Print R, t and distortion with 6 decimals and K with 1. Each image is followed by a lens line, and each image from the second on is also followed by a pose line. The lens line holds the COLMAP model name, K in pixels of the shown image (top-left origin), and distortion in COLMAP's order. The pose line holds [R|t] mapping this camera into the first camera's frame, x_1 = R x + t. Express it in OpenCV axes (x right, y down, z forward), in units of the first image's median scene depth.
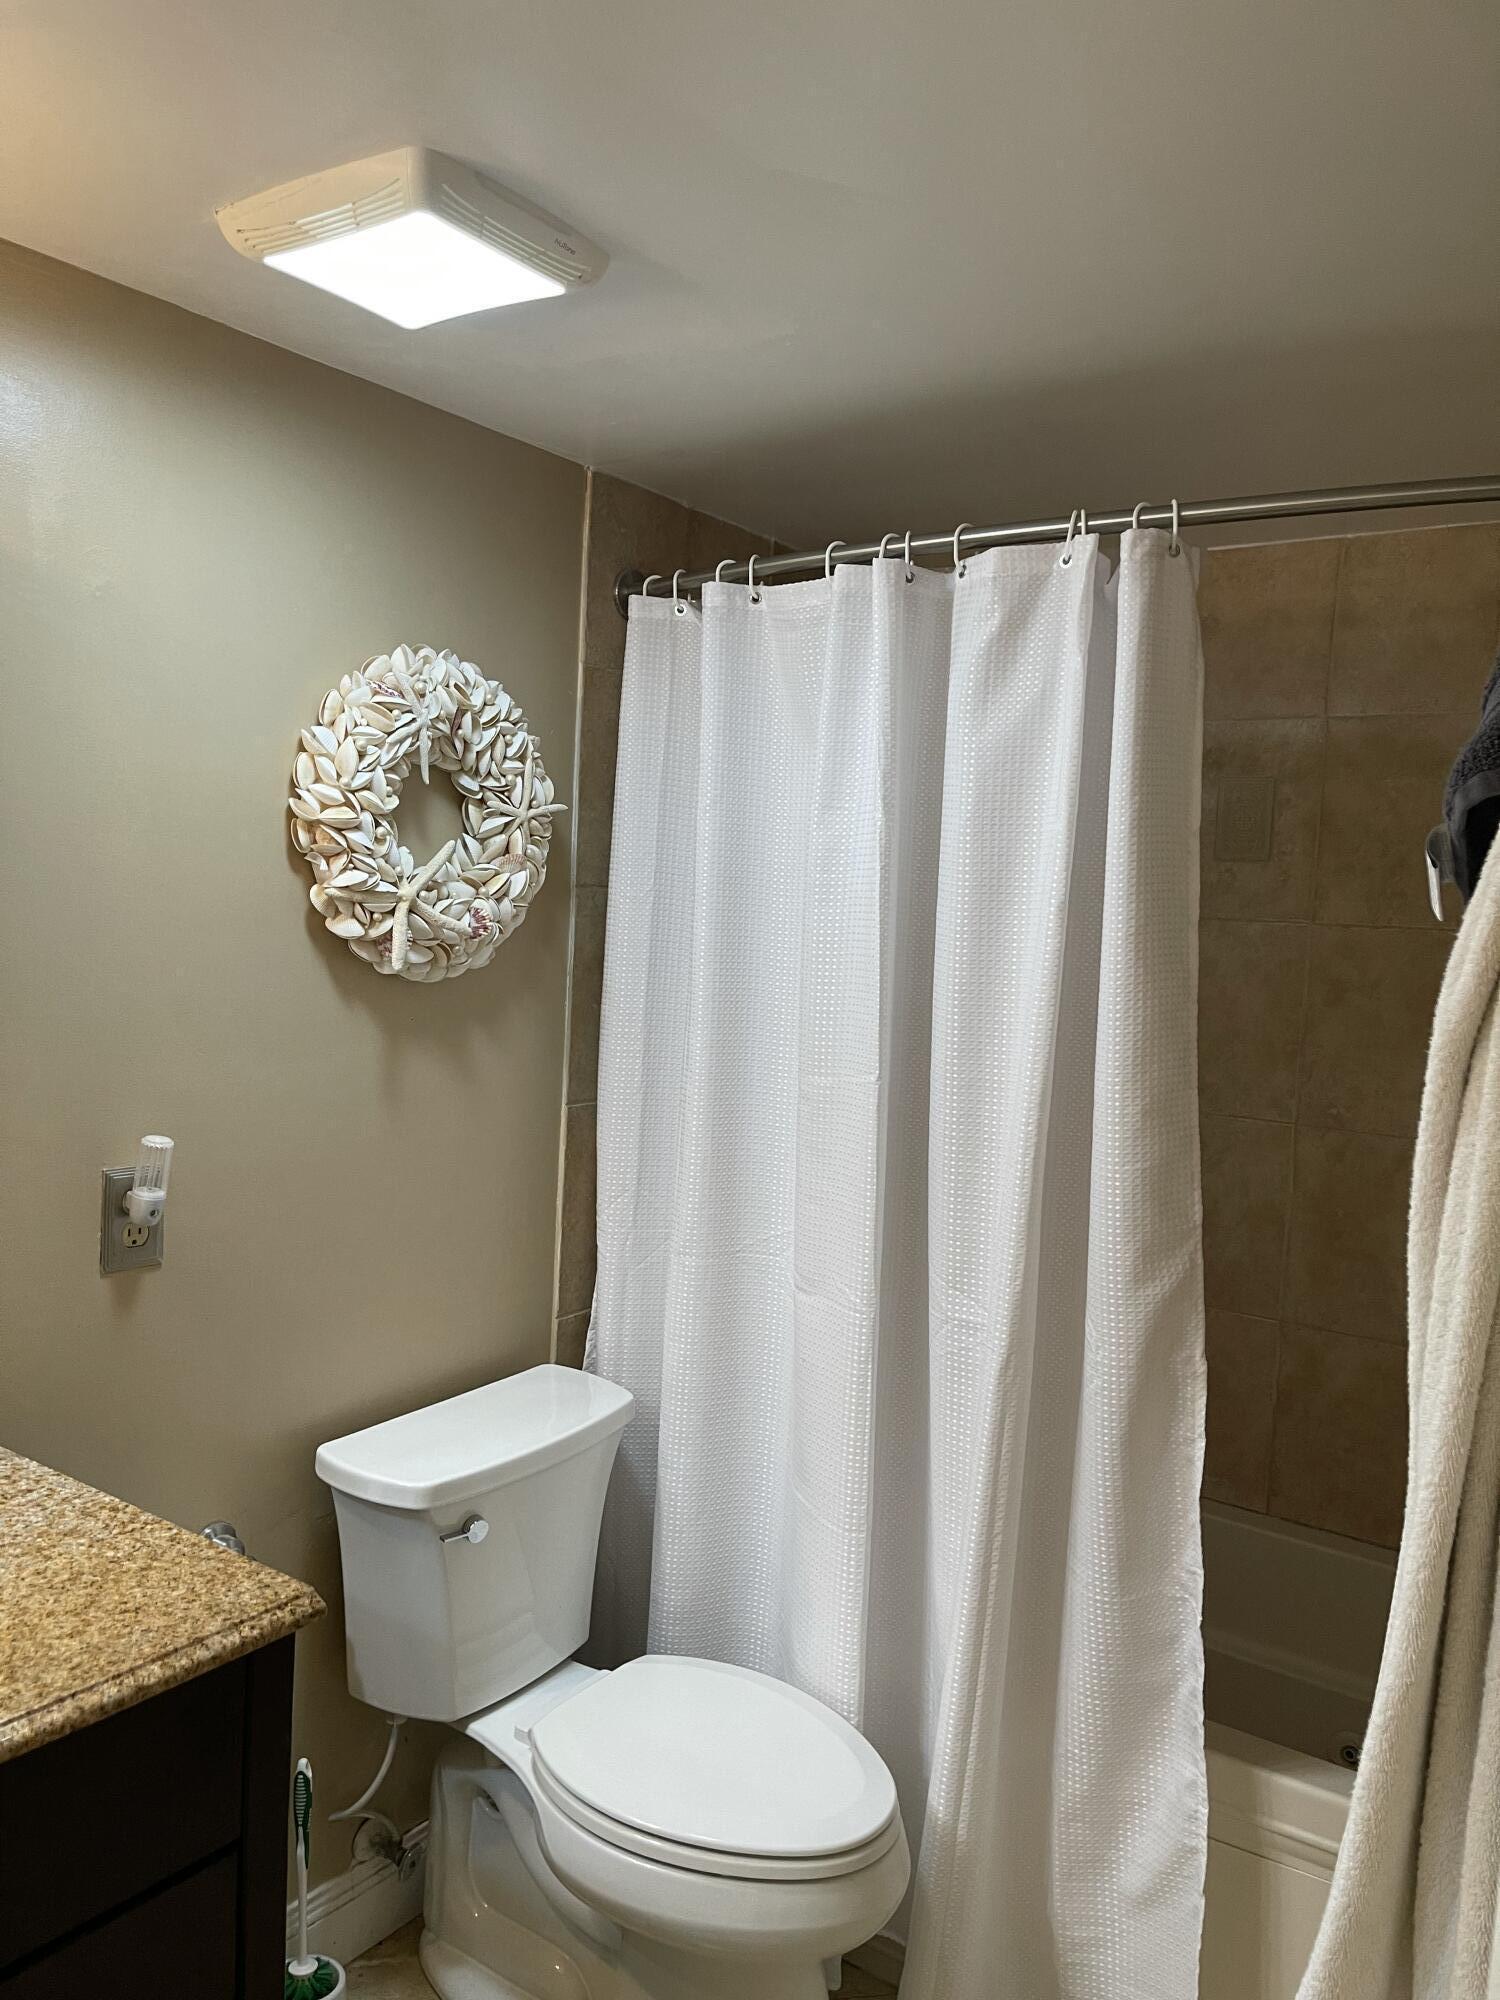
lens RADIAL K [[1497.5, 0, 743.1], [0, 1497.5, 1024.7], [0, 0, 1]] dist [0.072377, -0.103240]
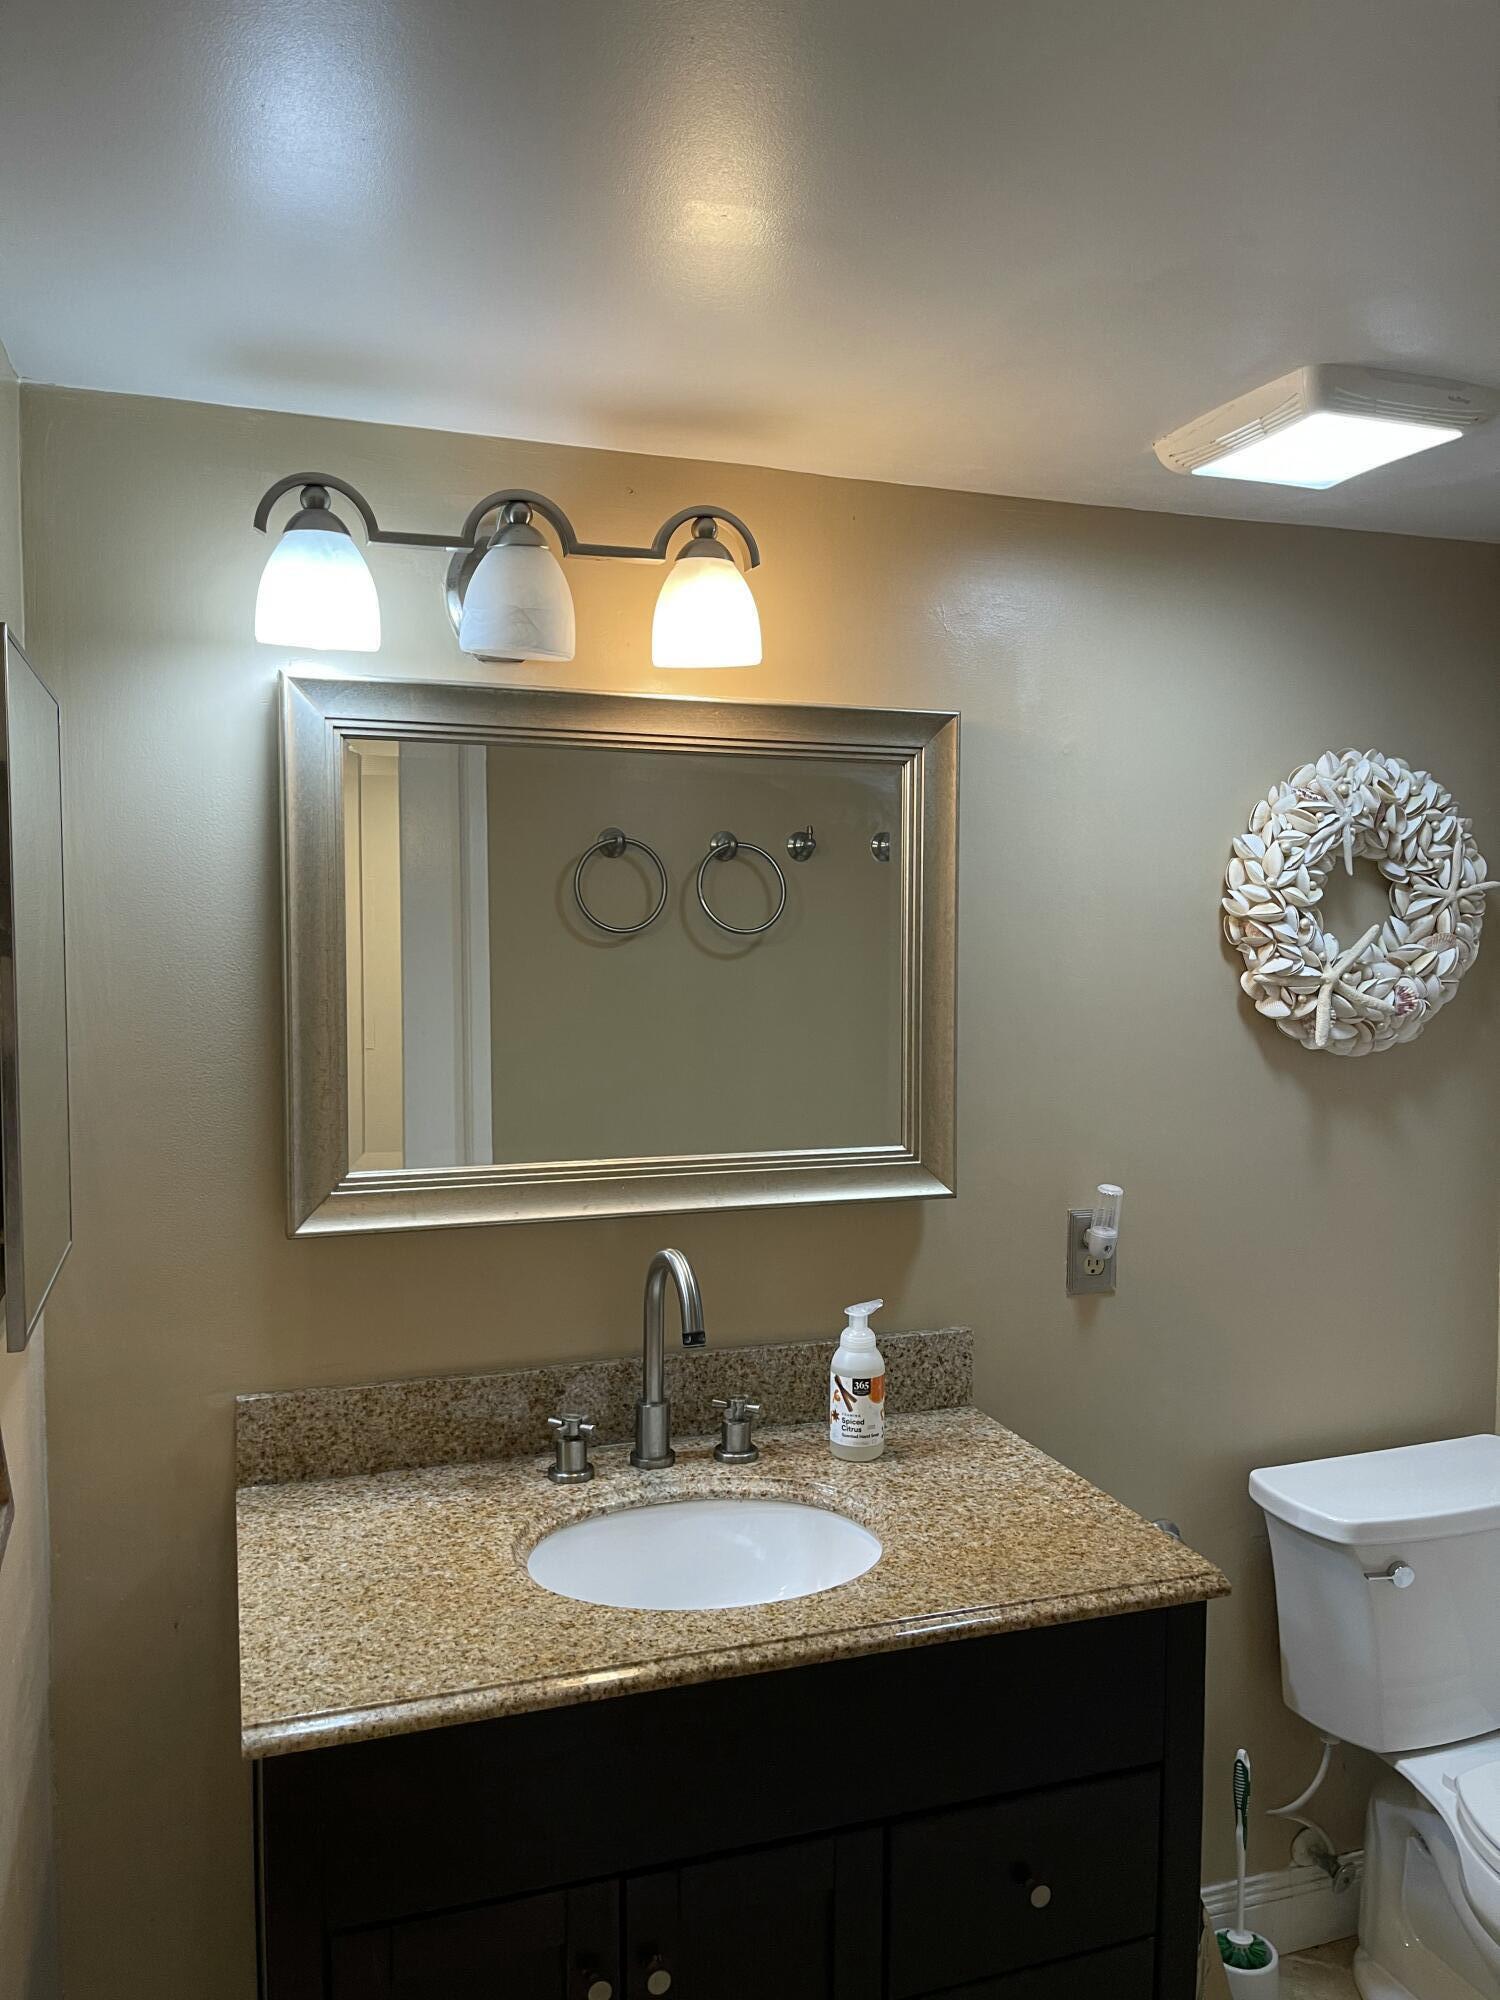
lens RADIAL K [[1497.5, 0, 743.1], [0, 1497.5, 1024.7], [0, 0, 1]] dist [0.072377, -0.103240]
pose [[0.803237, -0.009871, -0.595578, 0.090496], [-0.010142, 0.999491, -0.030244, -0.014846], [0.595573, 0.030334, 0.802728, -0.142267]]
